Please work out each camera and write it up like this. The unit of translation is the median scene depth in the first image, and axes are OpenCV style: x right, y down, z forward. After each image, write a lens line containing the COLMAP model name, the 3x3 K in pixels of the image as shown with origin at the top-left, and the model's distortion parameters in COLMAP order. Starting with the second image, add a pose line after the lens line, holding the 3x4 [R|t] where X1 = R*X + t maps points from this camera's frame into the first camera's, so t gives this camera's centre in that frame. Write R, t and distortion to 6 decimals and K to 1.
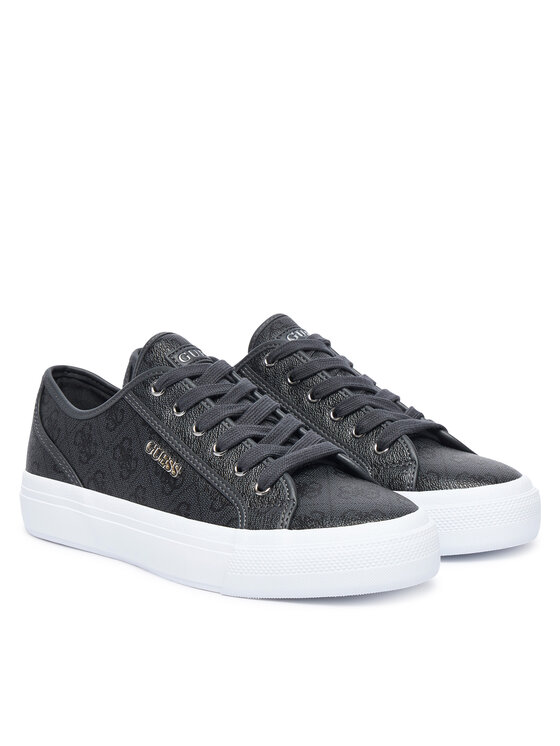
lens RADIAL K [[1783.2, 0, 280.0], [0, 1783.2, 372.7], [0, 0, 1]] dist [0.095178, 0.000000]
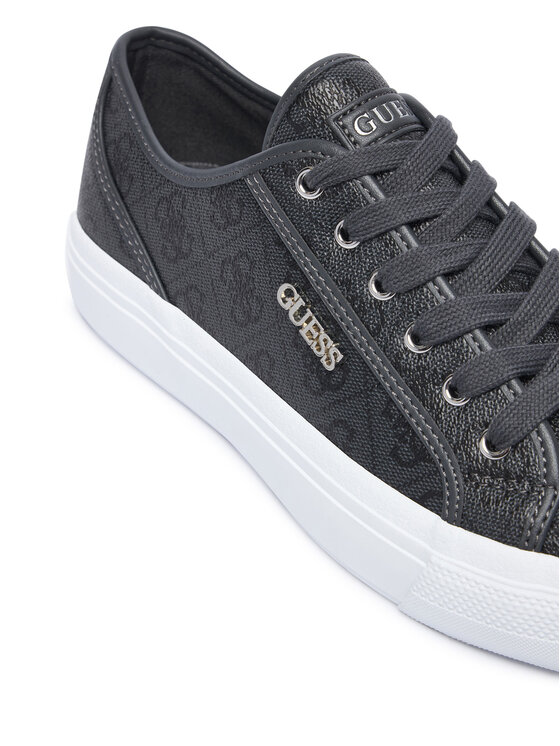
lens RADIAL K [[1711.5, 0, 280.6], [0, 1711.5, 373.6], [0, 0, 1]] dist [-0.110974, 0.000000]
pose [[0.993955, 0.096260, -0.052793, -0.044912], [-0.066460, 0.910315, 0.408547, -0.143769], [0.087385, -0.402569, 0.911209, 0.517216]]
